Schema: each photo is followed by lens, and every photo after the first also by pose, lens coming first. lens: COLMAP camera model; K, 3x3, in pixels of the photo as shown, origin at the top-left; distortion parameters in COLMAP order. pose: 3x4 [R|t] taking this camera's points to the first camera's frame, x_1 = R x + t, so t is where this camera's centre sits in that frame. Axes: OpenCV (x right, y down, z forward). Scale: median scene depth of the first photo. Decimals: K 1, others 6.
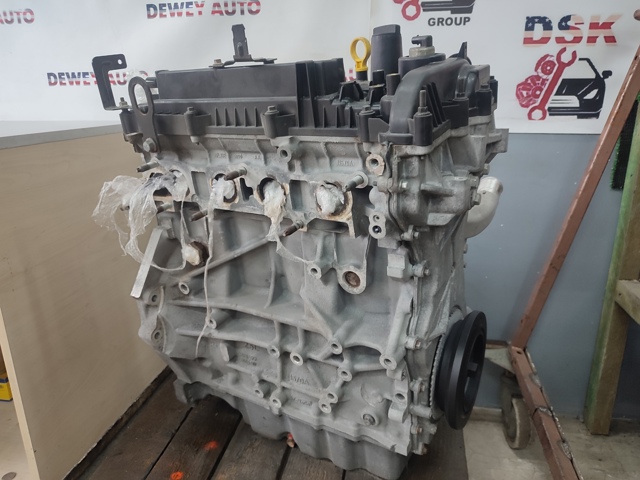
lens RADIAL K [[471.5, 0, 321.6], [0, 471.5, 237.1], [0, 0, 1]] dist [-0.007968, -0.003002]
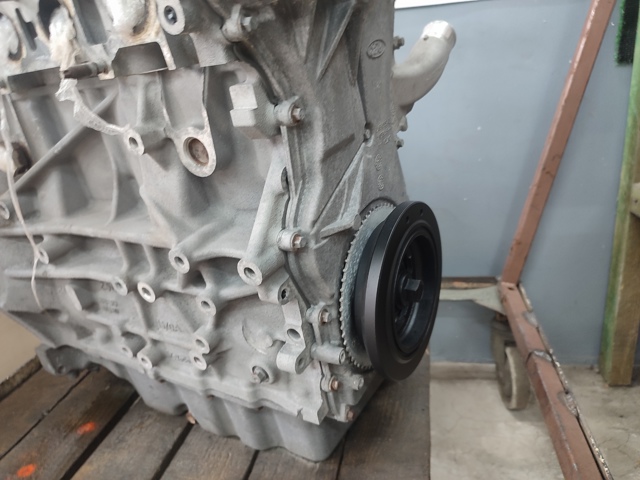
lens RADIAL K [[471.5, 0, 322.9], [0, 471.5, 239.4], [0, 0, 1]] dist [-0.007968, -0.003002]
pose [[0.997019, -0.072628, -0.026054, 0.191685], [0.073652, 0.996451, 0.040765, 0.154485], [0.023001, -0.042562, 0.998829, 0.302070]]
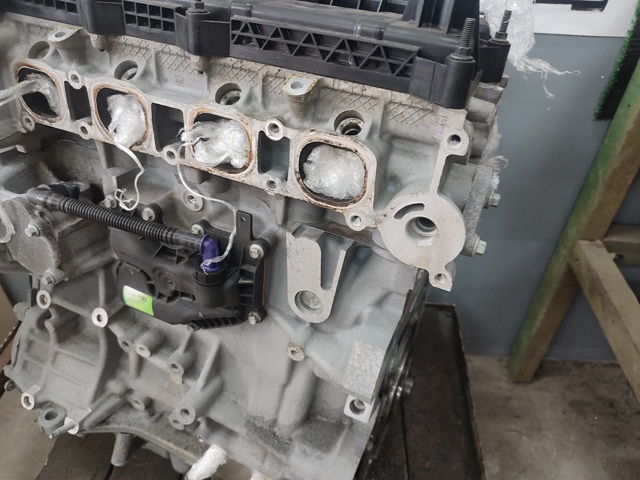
lens RADIAL K [[471.5, 0, 325.0], [0, 471.5, 241.1], [0, 0, 1]] dist [-0.007968, -0.003002]
pose [[0.992260, -0.044364, 0.115982, 0.178575], [-0.004182, 0.921535, 0.388274, -0.279100], [-0.124107, -0.385753, 0.914216, 0.471517]]
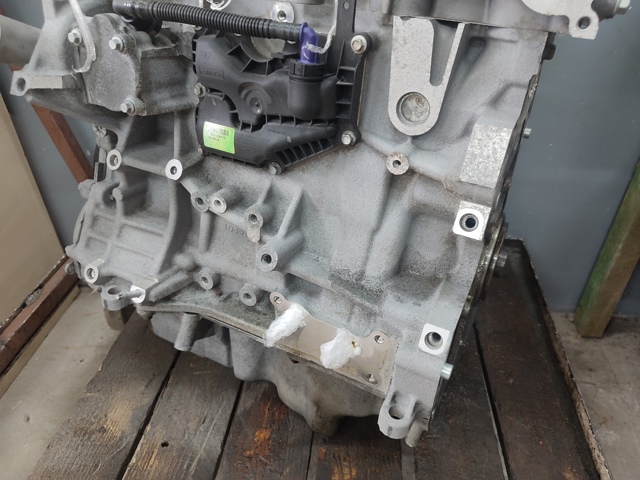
lens RADIAL K [[471.5, 0, 322.7], [0, 471.5, 242.7], [0, 0, 1]] dist [-0.007968, -0.003002]
pose [[0.997280, -0.033289, 0.065756, 0.089618], [0.009647, 0.943468, 0.331323, -0.037310], [-0.073069, -0.329788, 0.941223, 0.440348]]
